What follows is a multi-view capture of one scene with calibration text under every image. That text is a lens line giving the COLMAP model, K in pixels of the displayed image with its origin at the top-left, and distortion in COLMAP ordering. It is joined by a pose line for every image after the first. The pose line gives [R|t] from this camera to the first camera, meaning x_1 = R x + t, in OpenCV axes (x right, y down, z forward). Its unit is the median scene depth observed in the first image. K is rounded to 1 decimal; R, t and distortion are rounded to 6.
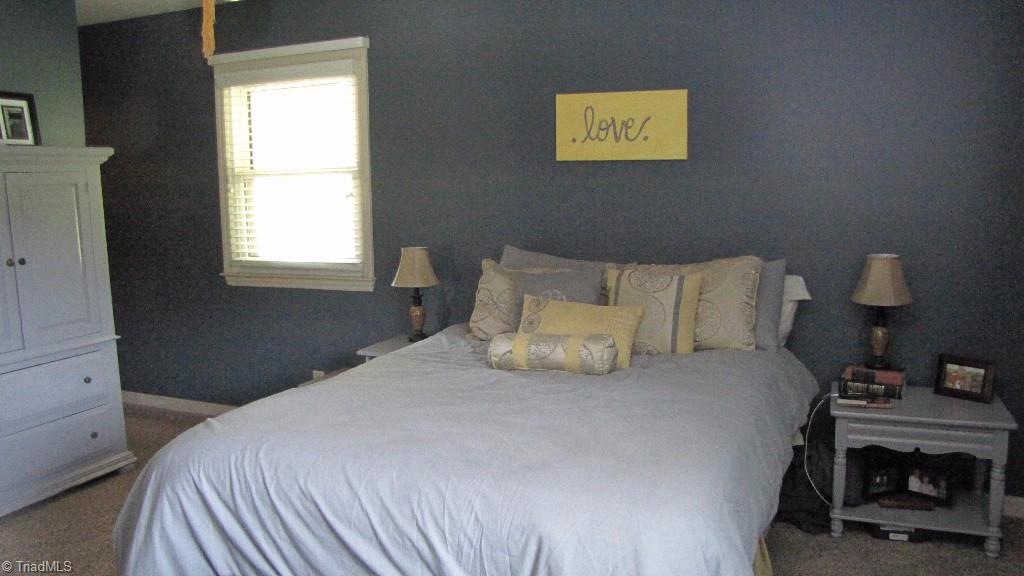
lens RADIAL K [[810.9, 0, 504.2], [0, 810.9, 283.8], [0, 0, 1]] dist [-0.178460, 0.162190]
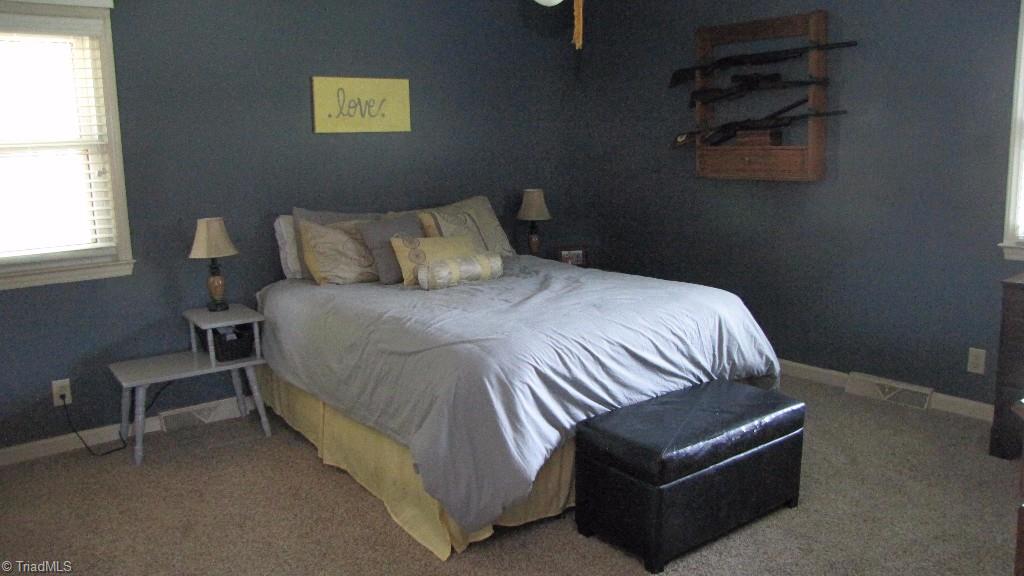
lens RADIAL K [[810.9, 0, 504.2], [0, 810.9, 283.8], [0, 0, 1]] dist [-0.178460, 0.162190]
pose [[0.479714, -0.150277, 0.864460, -0.865079], [0.131883, 0.986381, 0.098285, -0.014397], [-0.867457, 0.066859, 0.492999, 0.207217]]
